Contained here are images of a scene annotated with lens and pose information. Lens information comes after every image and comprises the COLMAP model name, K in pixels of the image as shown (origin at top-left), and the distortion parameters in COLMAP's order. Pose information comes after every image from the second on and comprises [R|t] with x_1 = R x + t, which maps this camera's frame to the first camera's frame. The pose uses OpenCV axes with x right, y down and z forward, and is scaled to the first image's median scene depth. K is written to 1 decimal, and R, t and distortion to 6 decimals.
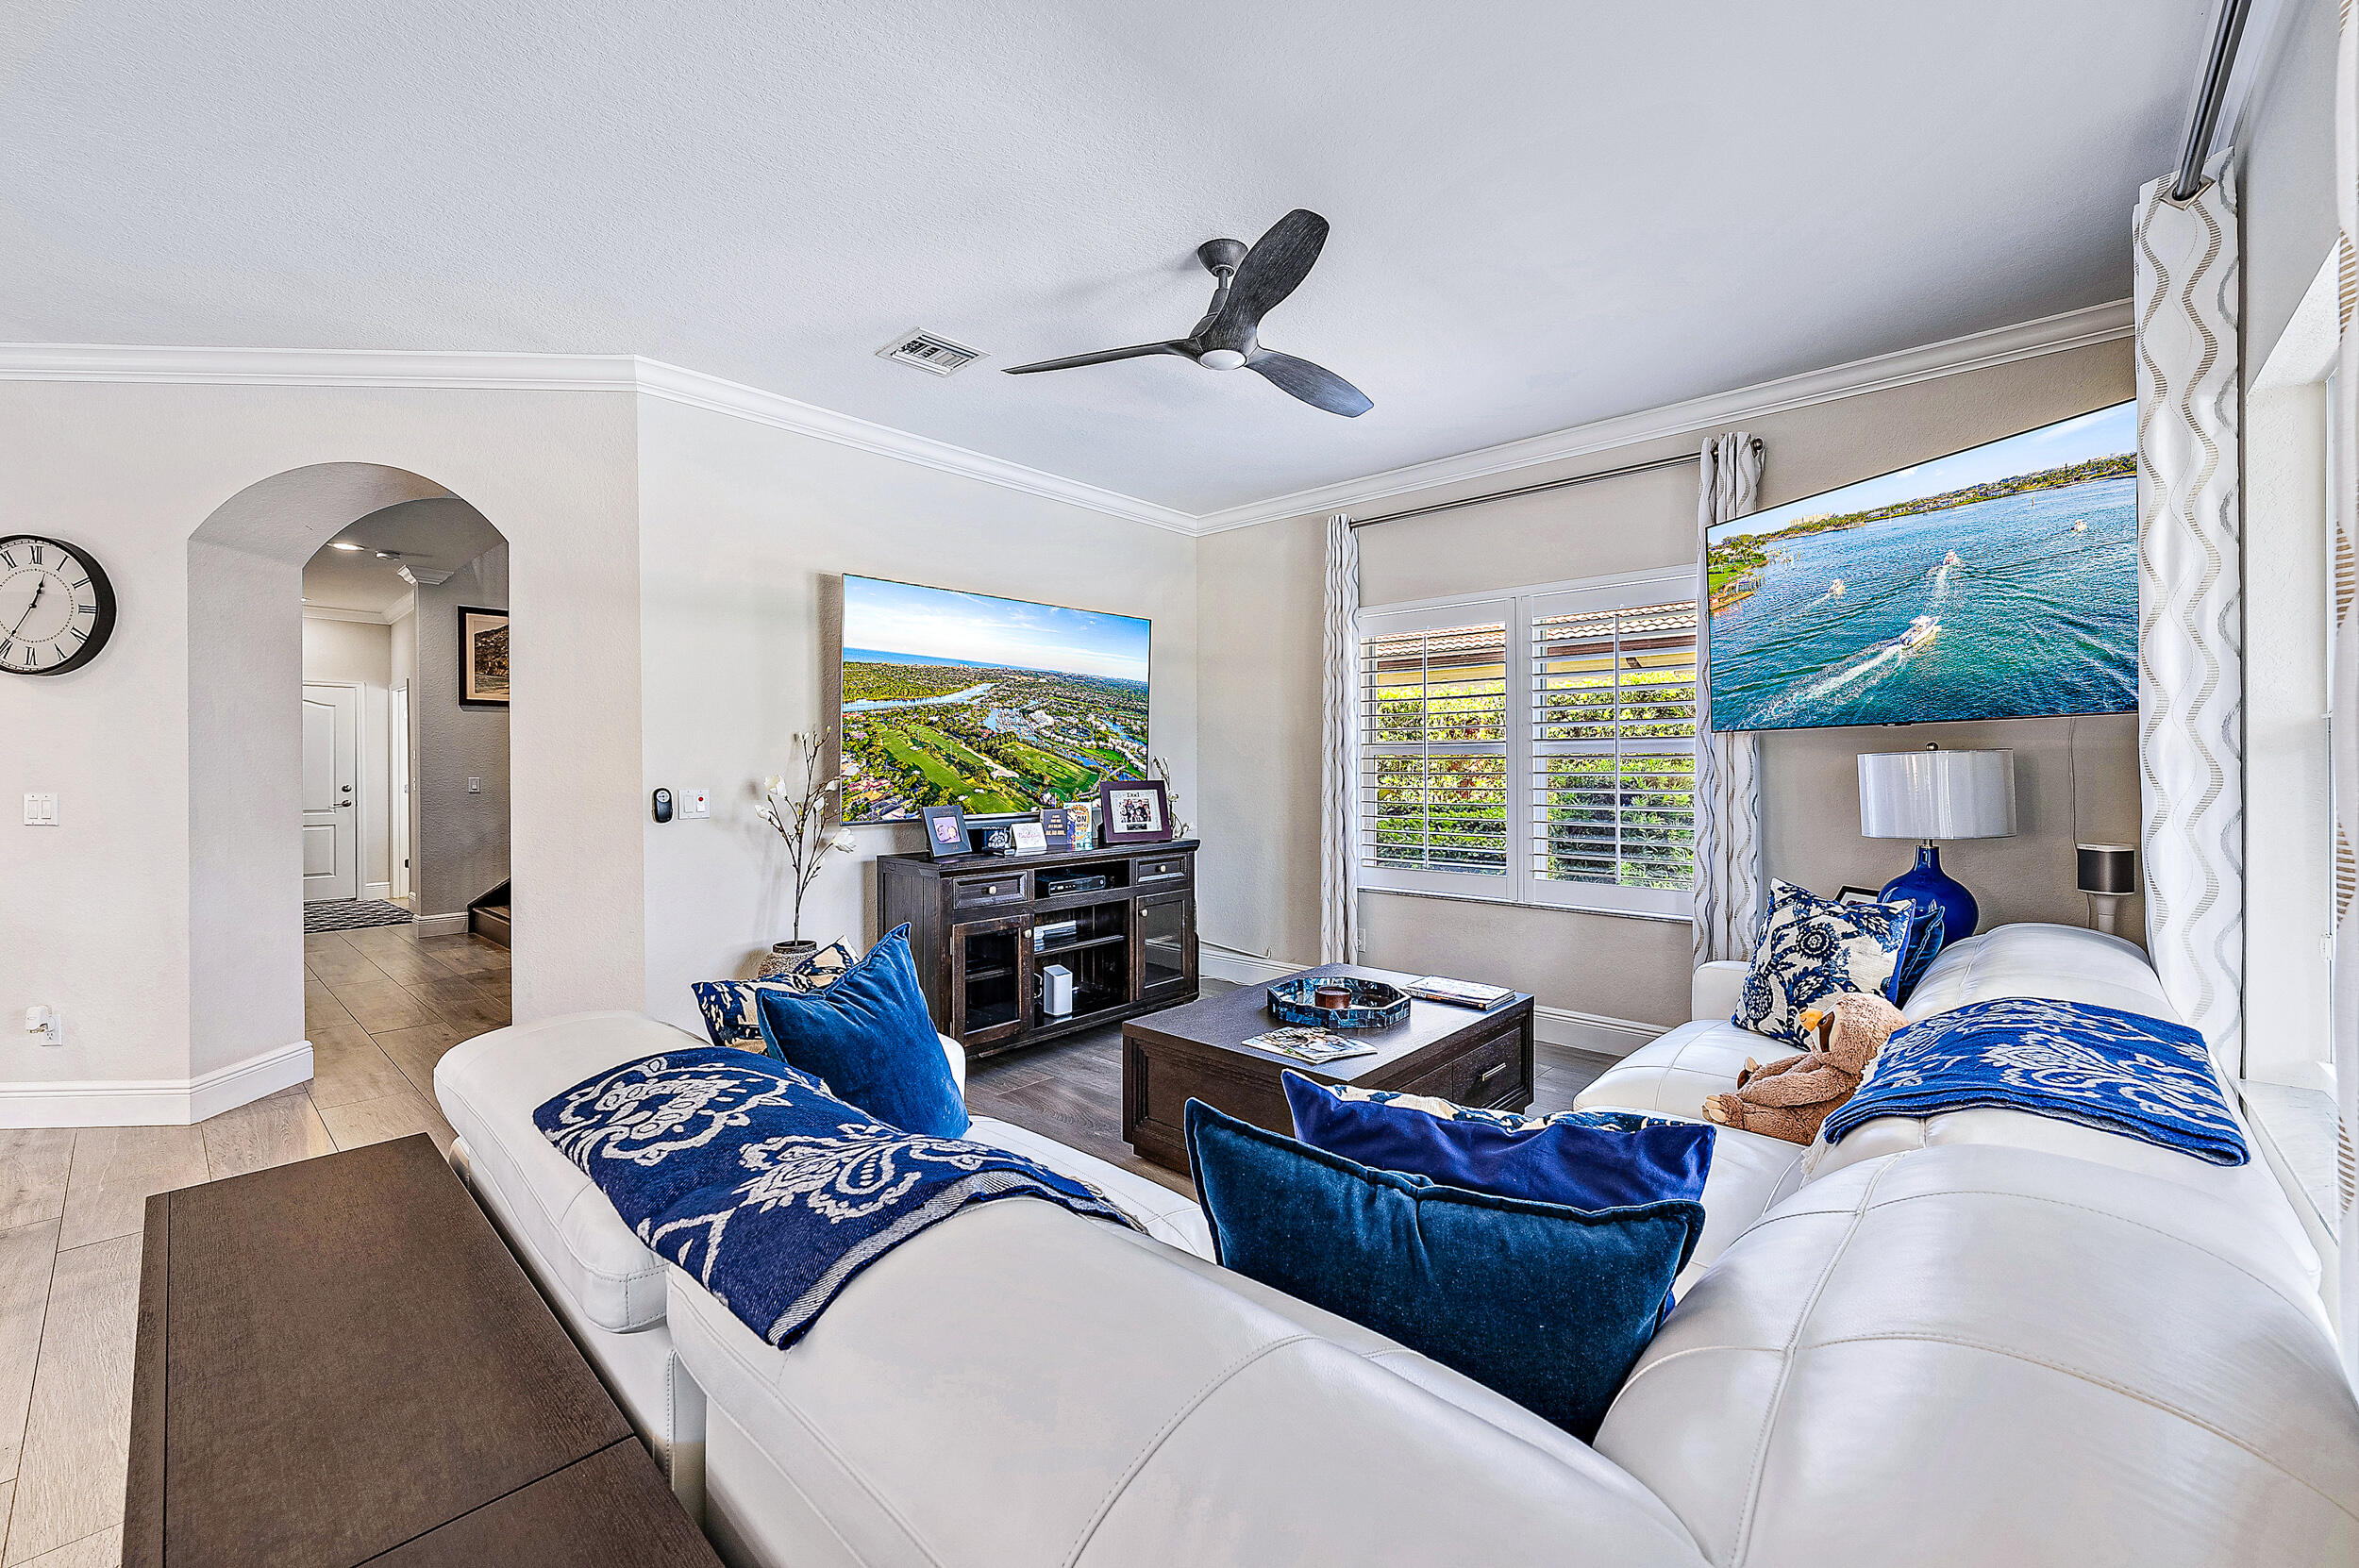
lens RADIAL K [[930.9, 0, 1189.8], [0, 930.9, 764.4], [0, 0, 1]] dist [-0.003174, -0.000187]
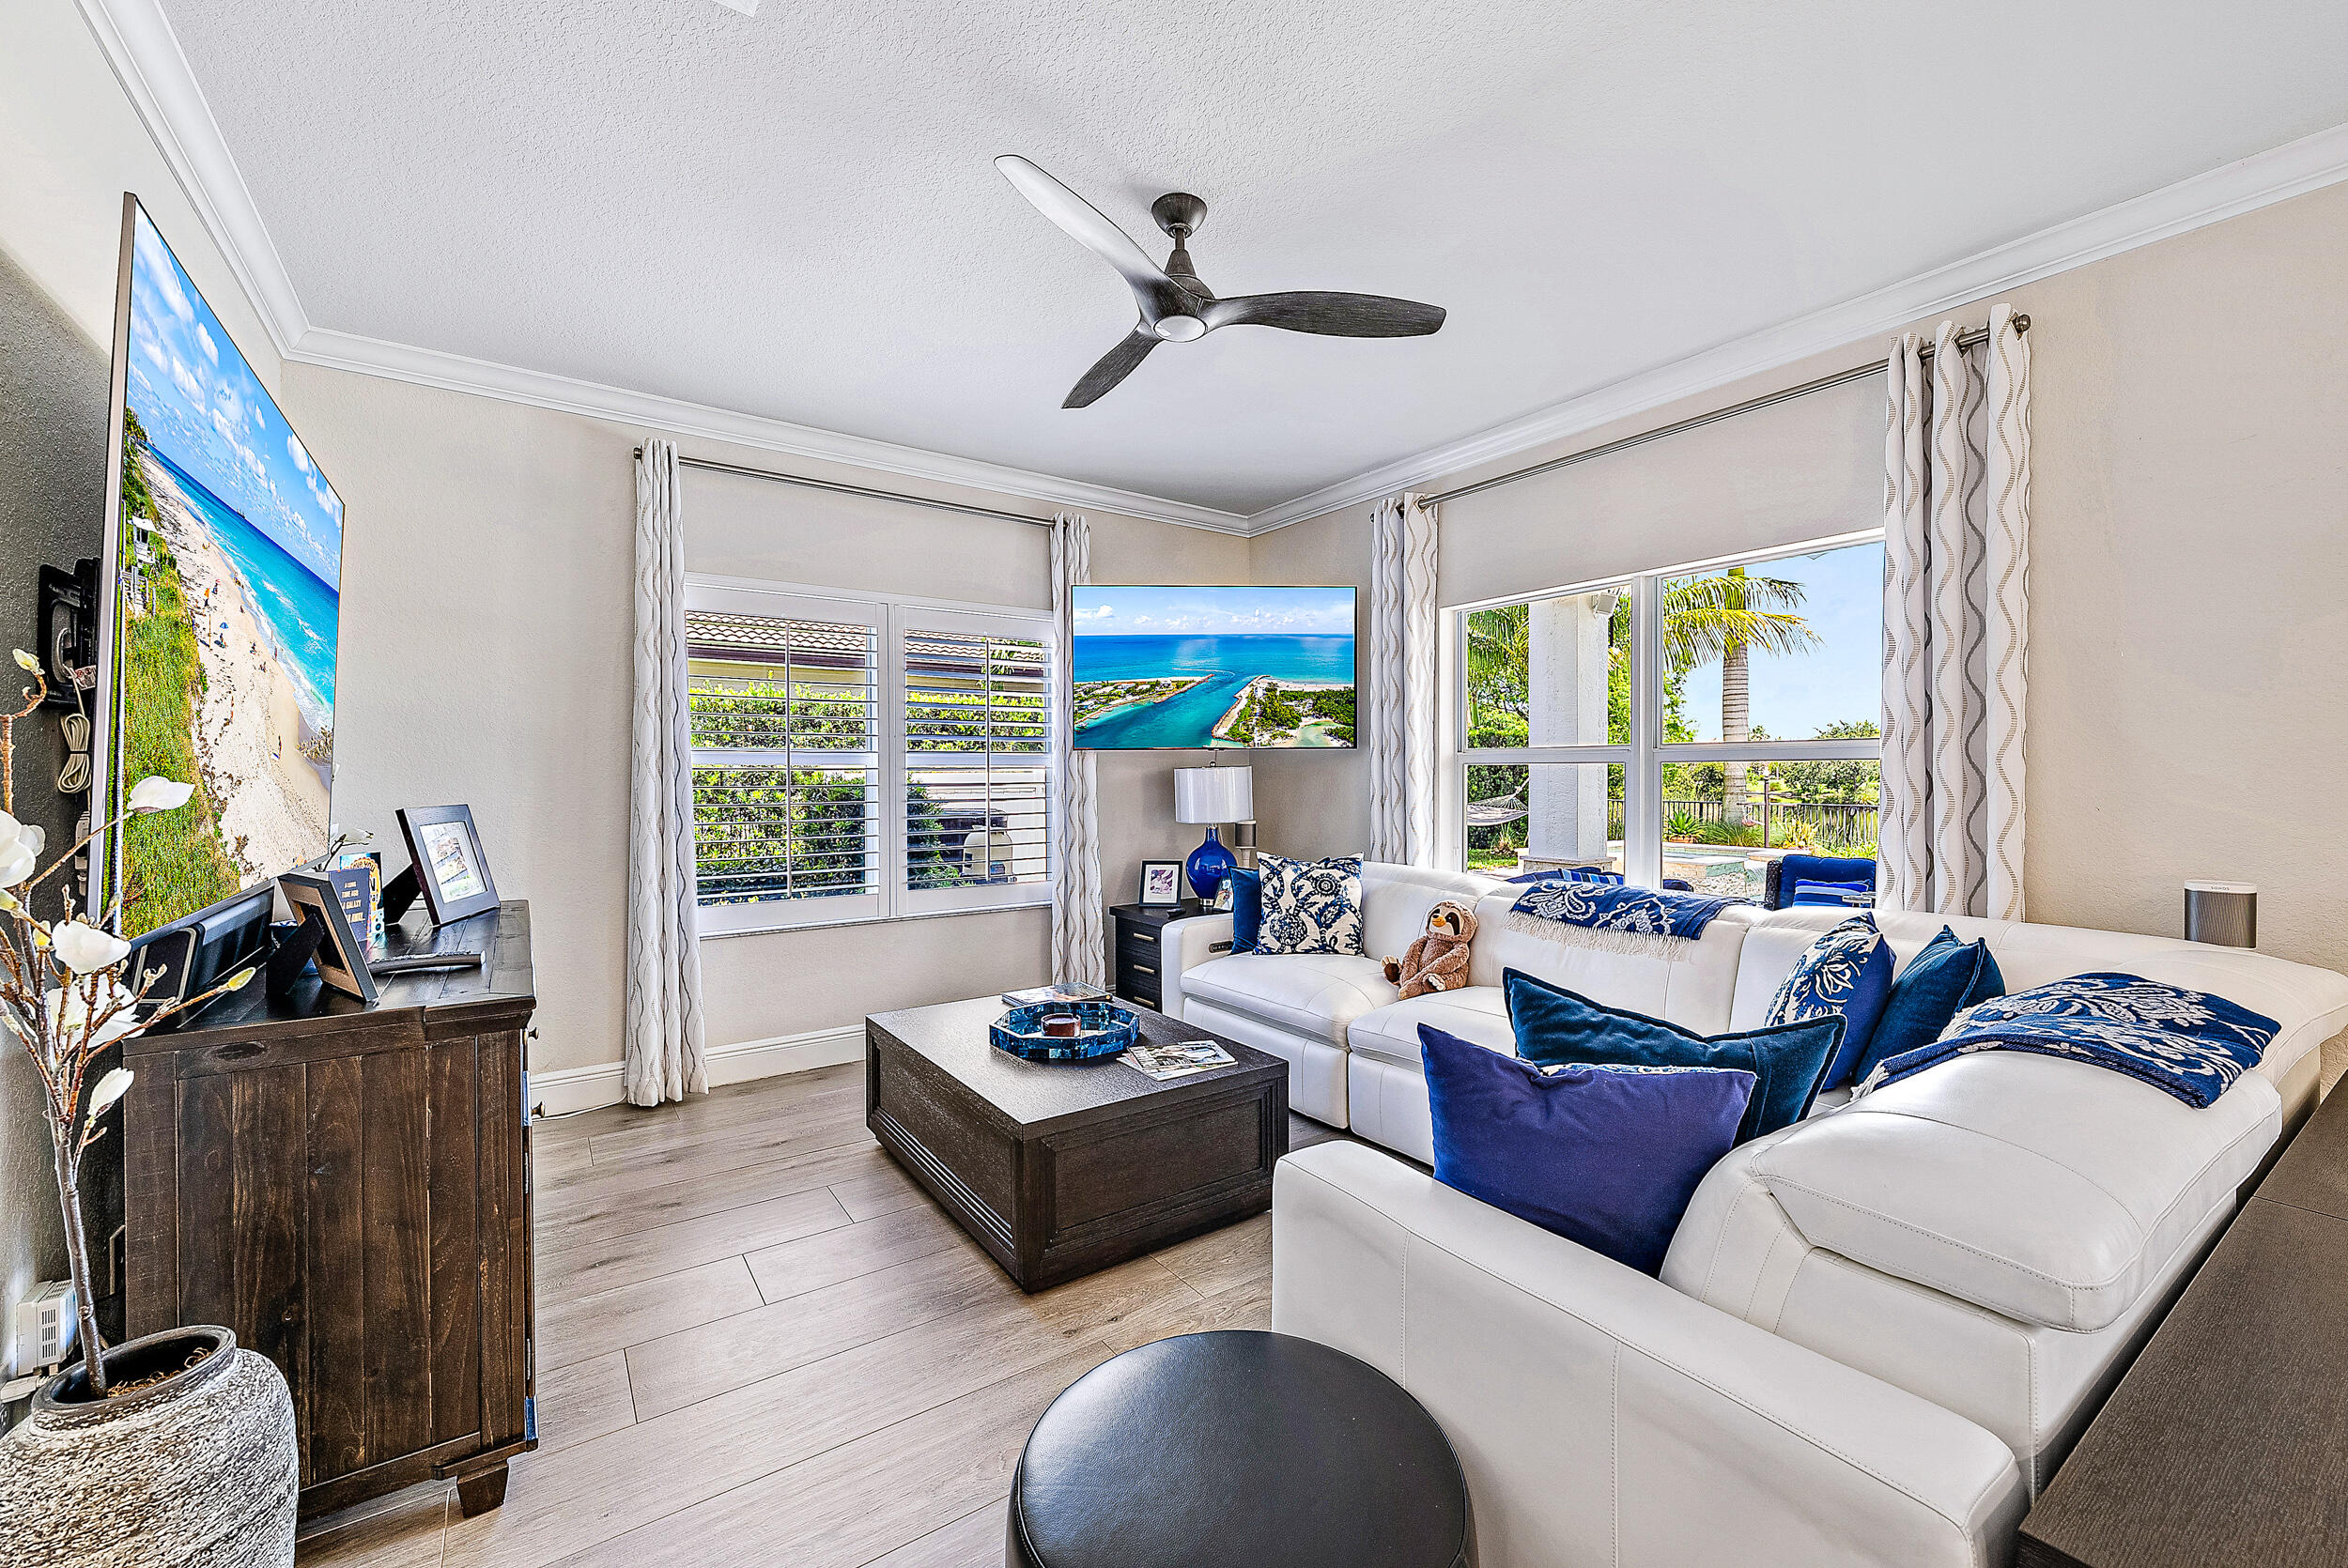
lens RADIAL K [[938.3, 0, 1157.9], [0, 938.3, 777.1], [0, 0, 1]] dist [0.001537, 0.000058]
pose [[0.237251, -0.004078, 0.971440, -0.855555], [0.003030, 0.999989, 0.003458, -0.002737], [-0.971444, 0.002123, 0.237261, 0.791323]]
